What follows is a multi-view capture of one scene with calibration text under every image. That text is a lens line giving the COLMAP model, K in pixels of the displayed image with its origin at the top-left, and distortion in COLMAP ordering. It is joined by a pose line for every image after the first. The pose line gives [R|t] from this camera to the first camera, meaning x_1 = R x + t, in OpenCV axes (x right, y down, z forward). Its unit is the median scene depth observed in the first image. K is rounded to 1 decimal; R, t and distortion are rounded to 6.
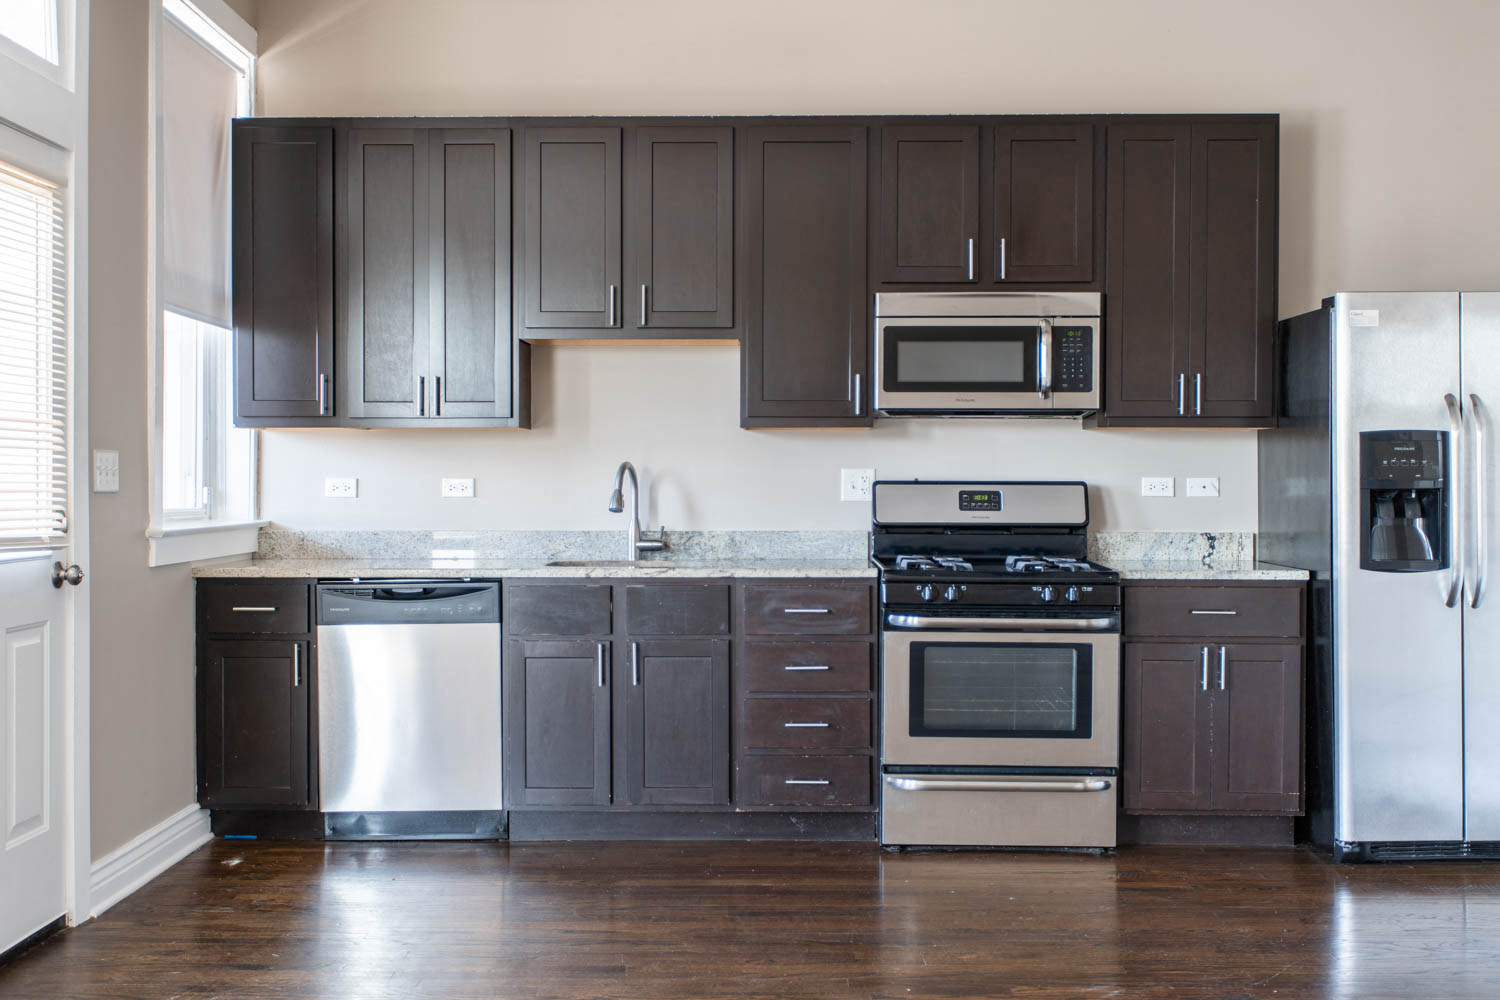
lens RADIAL K [[1566.1, 0, 749.8], [0, 1566.1, 499.6], [0, 0, 1]] dist [-0.018525, 0.000000]
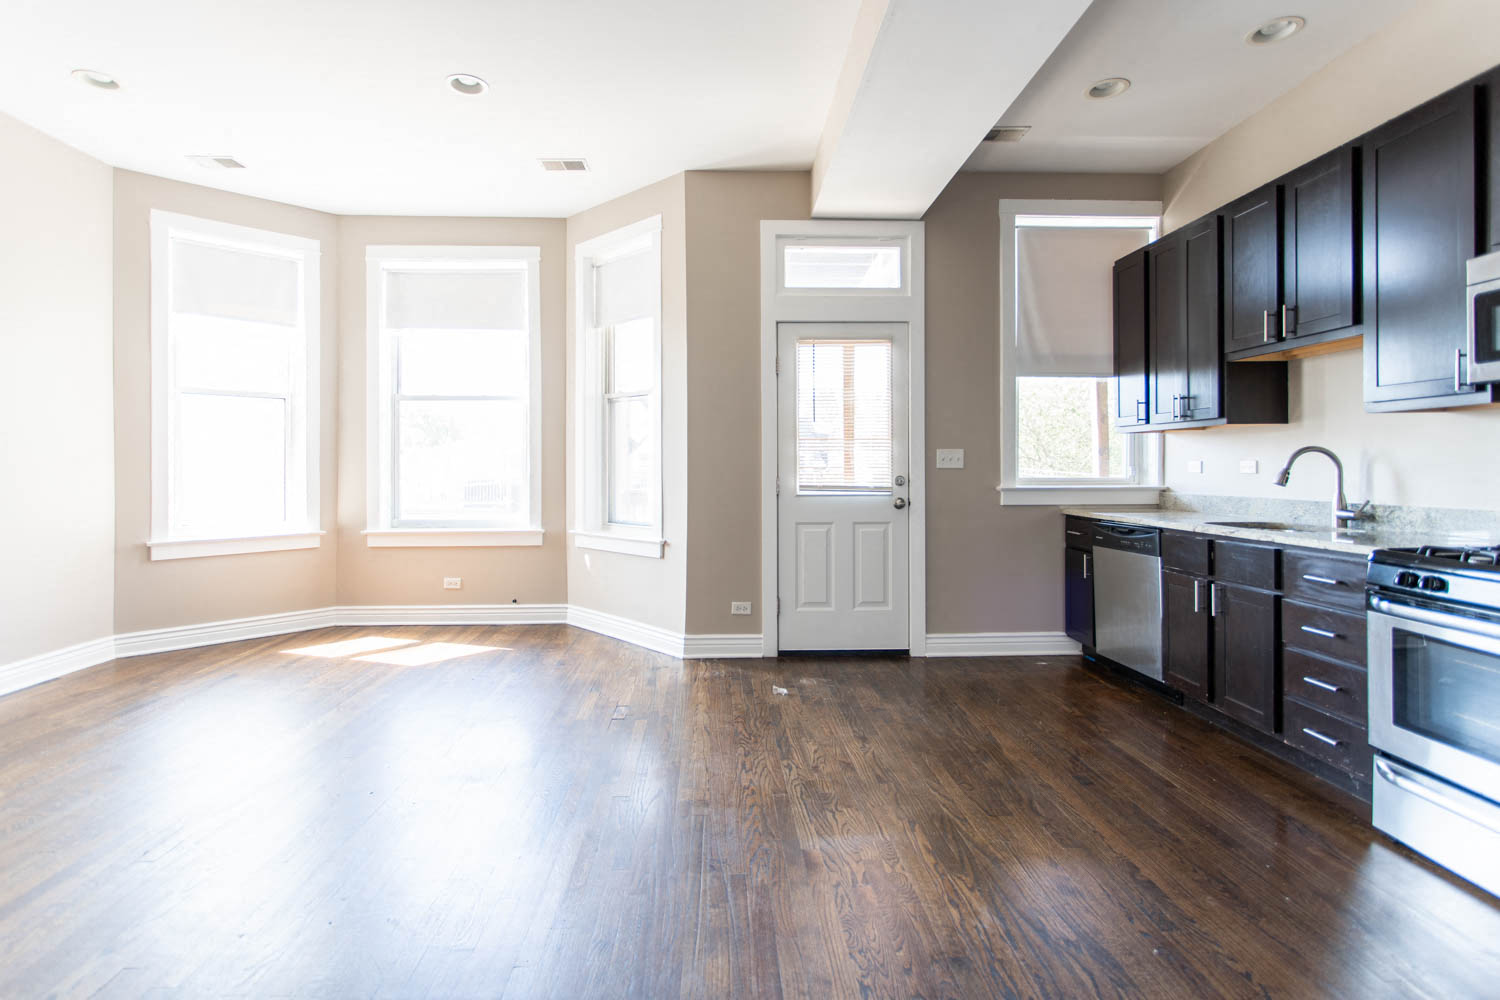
lens RADIAL K [[752.0, 0, 748.6], [0, 752.0, 463.7], [0, 0, 1]] dist [0.004897, 0.000462]
pose [[0.030986, -0.003945, -0.999512, 0.497163], [-0.007876, 0.999960, -0.004191, -0.004163], [0.999489, 0.008003, 0.030954, 0.525932]]
